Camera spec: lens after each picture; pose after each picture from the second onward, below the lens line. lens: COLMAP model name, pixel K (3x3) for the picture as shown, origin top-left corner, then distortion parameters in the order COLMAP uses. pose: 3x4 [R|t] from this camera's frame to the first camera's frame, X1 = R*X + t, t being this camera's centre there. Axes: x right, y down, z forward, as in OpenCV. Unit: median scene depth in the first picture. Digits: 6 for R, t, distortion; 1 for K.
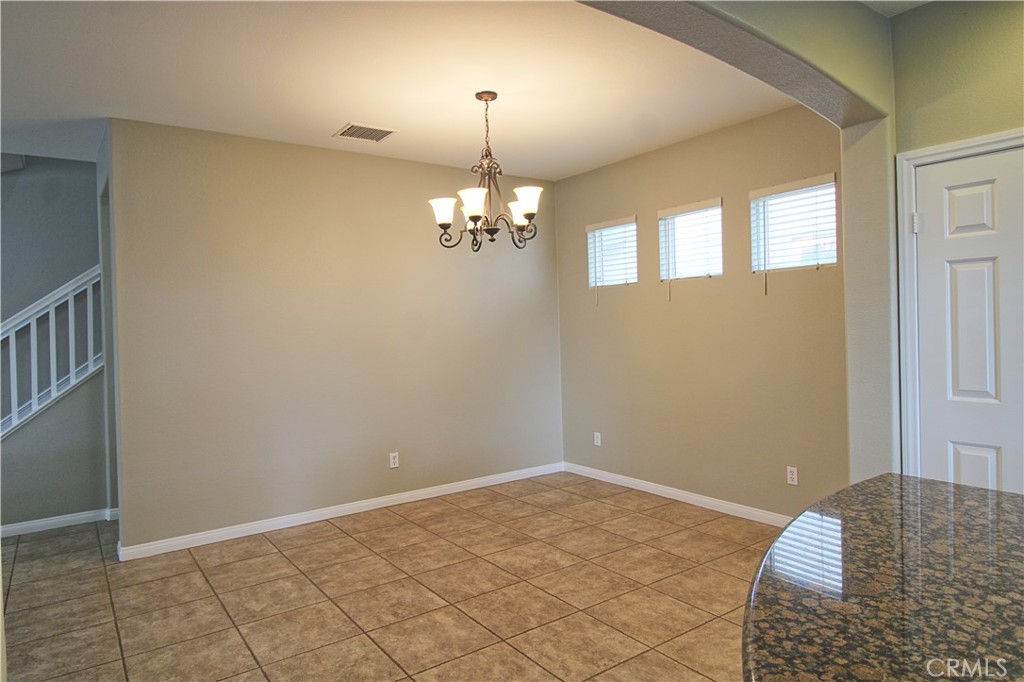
lens RADIAL K [[631.3, 0, 514.8], [0, 631.3, 328.5], [0, 0, 1]] dist [-0.007819, -0.003811]
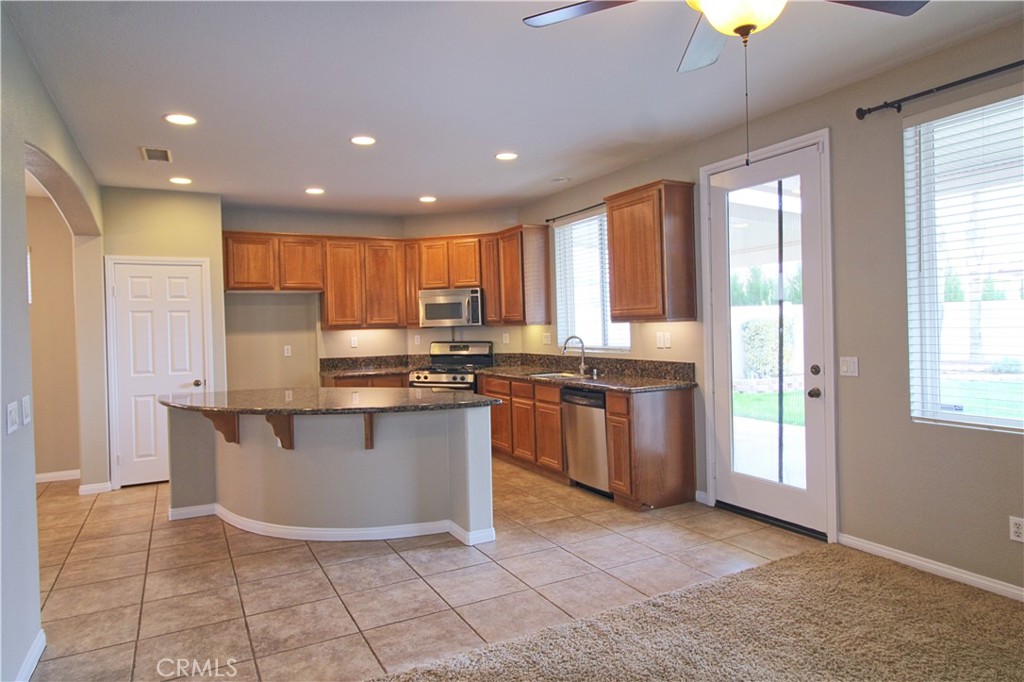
lens RADIAL K [[631.3, 0, 514.8], [0, 631.3, 328.5], [0, 0, 1]] dist [-0.007819, -0.003811]
pose [[0.132306, 0.012874, 0.991125, -0.805376], [0.031526, 0.999355, -0.017189, 0.018990], [-0.990707, 0.033521, 0.131815, -0.365937]]
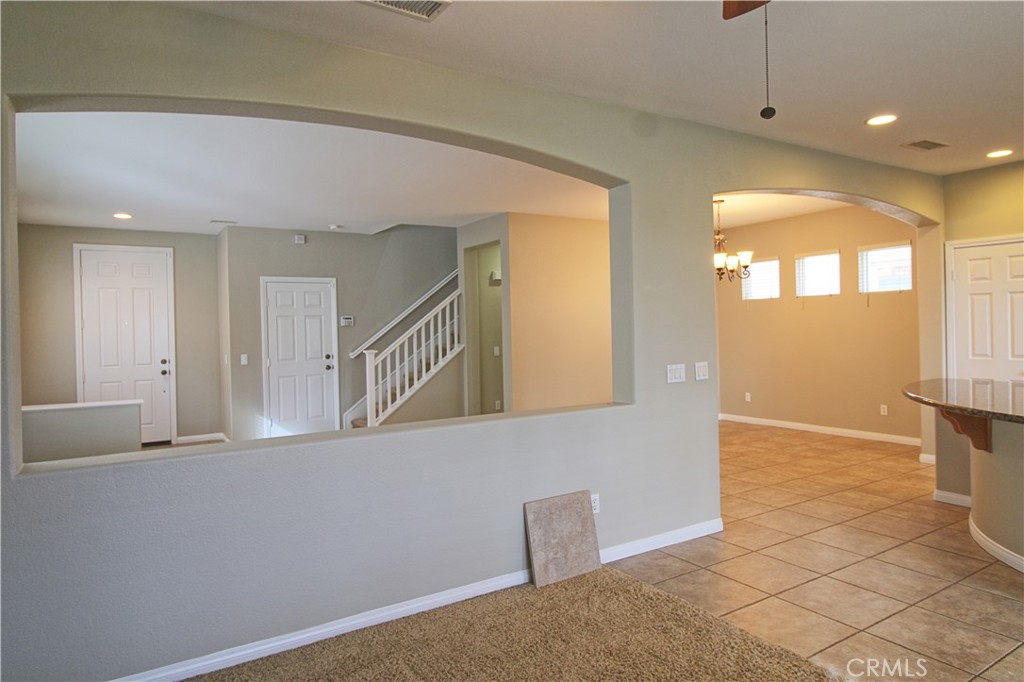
lens RADIAL K [[631.3, 0, 514.8], [0, 631.3, 328.5], [0, 0, 1]] dist [-0.007819, -0.003811]
pose [[0.998161, 0.003039, -0.060540, -0.469739], [-0.003110, 0.999995, -0.001078, 0.011618], [0.060537, 0.001265, 0.998165, -0.793799]]
